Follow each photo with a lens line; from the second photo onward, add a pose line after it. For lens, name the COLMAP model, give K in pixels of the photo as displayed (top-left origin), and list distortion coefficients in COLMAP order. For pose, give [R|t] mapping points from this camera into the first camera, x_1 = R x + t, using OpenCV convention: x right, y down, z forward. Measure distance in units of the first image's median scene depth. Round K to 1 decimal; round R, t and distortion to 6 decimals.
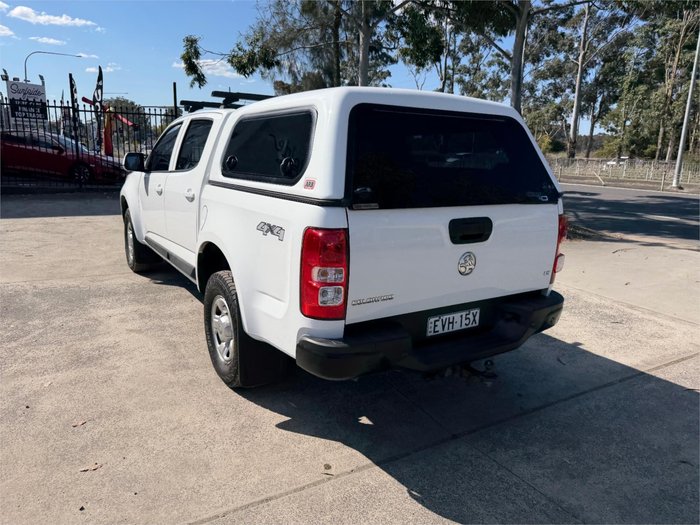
lens RADIAL K [[501.3, 0, 342.9], [0, 501.3, 247.6], [0, 0, 1]] dist [0.005150, -0.007151]
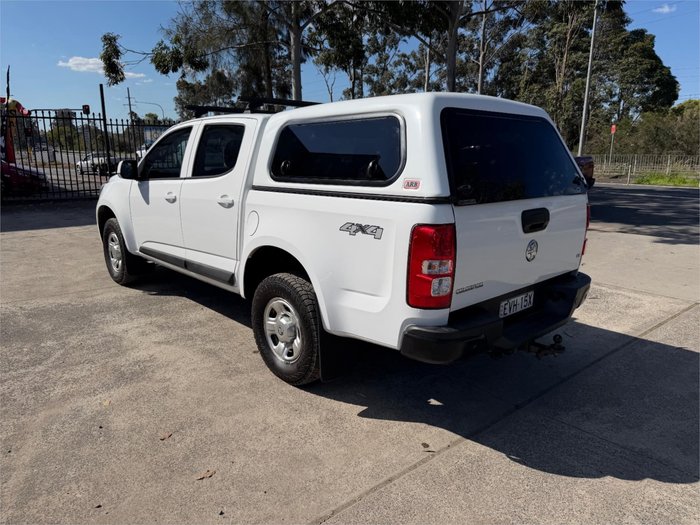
lens RADIAL K [[497.4, 0, 343.3], [0, 497.4, 259.8], [0, 0, 1]] dist [0.037629, -0.054990]
pose [[0.983823, -0.062667, 0.167825, -0.257537], [0.058687, 0.997867, 0.028575, -0.002921], [-0.169258, -0.018263, 0.985403, -0.018204]]
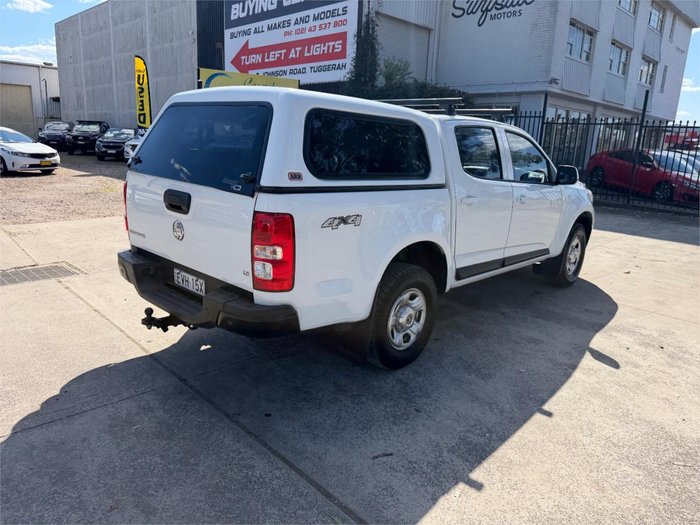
lens RADIAL K [[497.4, 0, 343.3], [0, 497.4, 259.8], [0, 0, 1]] dist [0.037629, -0.054990]
pose [[0.237923, 0.202577, -0.949924, 1.083361], [-0.226446, 0.962626, 0.148569, -0.119918], [0.944518, 0.179758, 0.274904, 0.780896]]
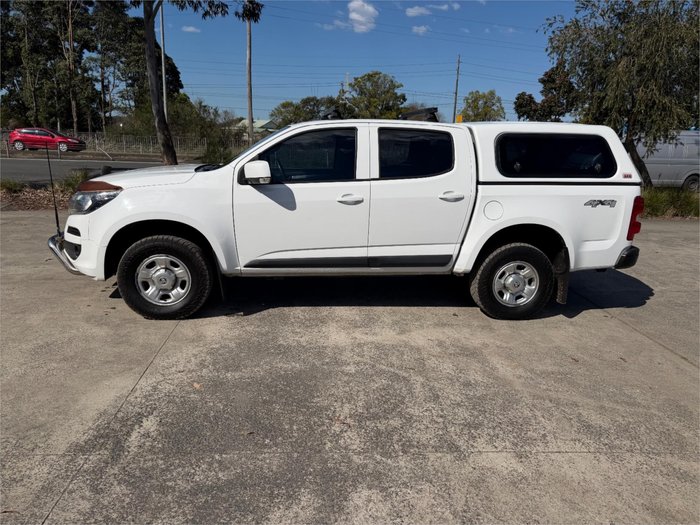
lens RADIAL K [[497.0, 0, 343.5], [0, 497.0, 264.8], [0, 0, 1]] dist [0.037915, -0.052243]
pose [[0.421136, -0.236652, 0.875580, -1.559496], [0.154868, 0.969946, 0.187669, -0.217319], [-0.893678, 0.056565, 0.445129, 0.739834]]
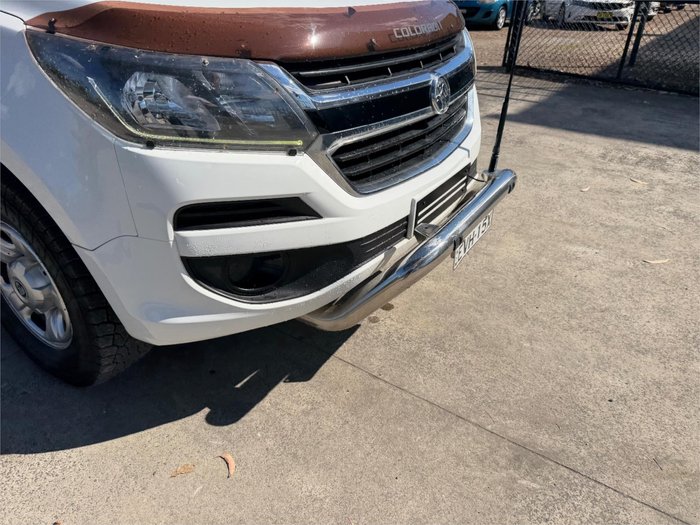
lens RADIAL K [[472.2, 0, 349.3], [0, 472.2, 279.8], [0, 0, 1]] dist [0.080559, -0.157785]
pose [[-0.906605, 0.191148, -0.376204, -0.375985], [-0.123201, 0.732777, 0.669223, -0.379067], [0.403594, 0.653070, -0.640789, 2.303388]]
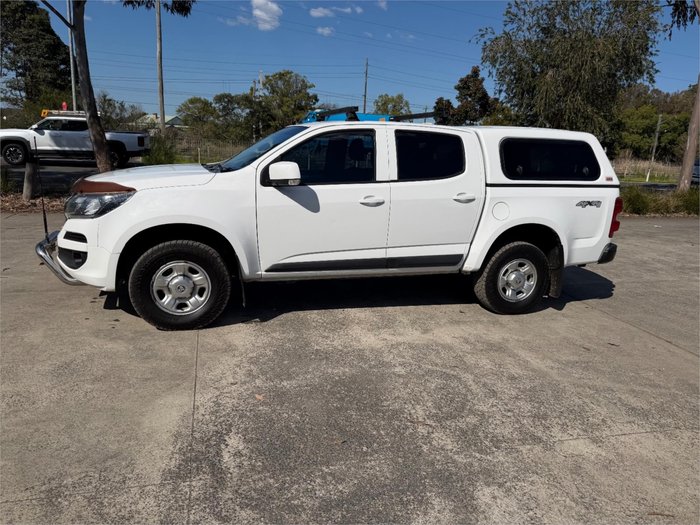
lens RADIAL K [[497.0, 0, 343.5], [0, 497.0, 264.8], [0, 0, 1]] dist [0.037915, -0.052243]
pose [[0.251652, -0.245772, 0.936092, -1.644680], [0.143101, 0.966037, 0.215164, -0.262628], [-0.957180, 0.079809, 0.278275, 0.996798]]
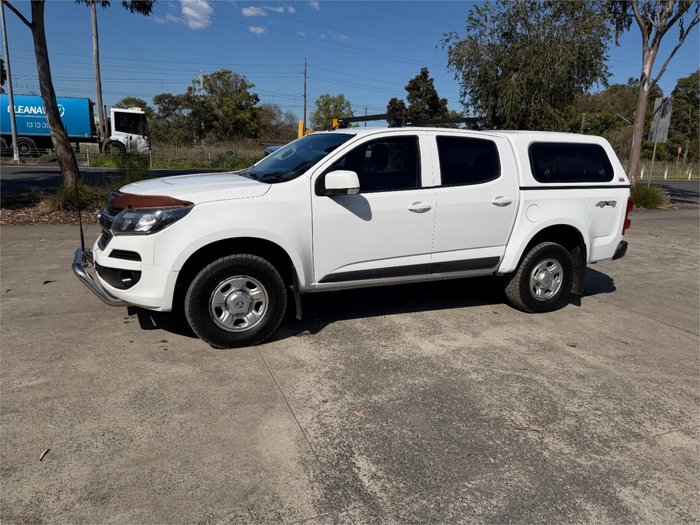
lens RADIAL K [[497.4, 0, 343.3], [0, 497.4, 259.8], [0, 0, 1]] dist [0.037629, -0.054990]
pose [[0.131397, -0.245201, 0.960527, -1.677774], [0.154667, 0.962132, 0.224453, -0.320522], [-0.979190, 0.119070, 0.164346, 1.253878]]
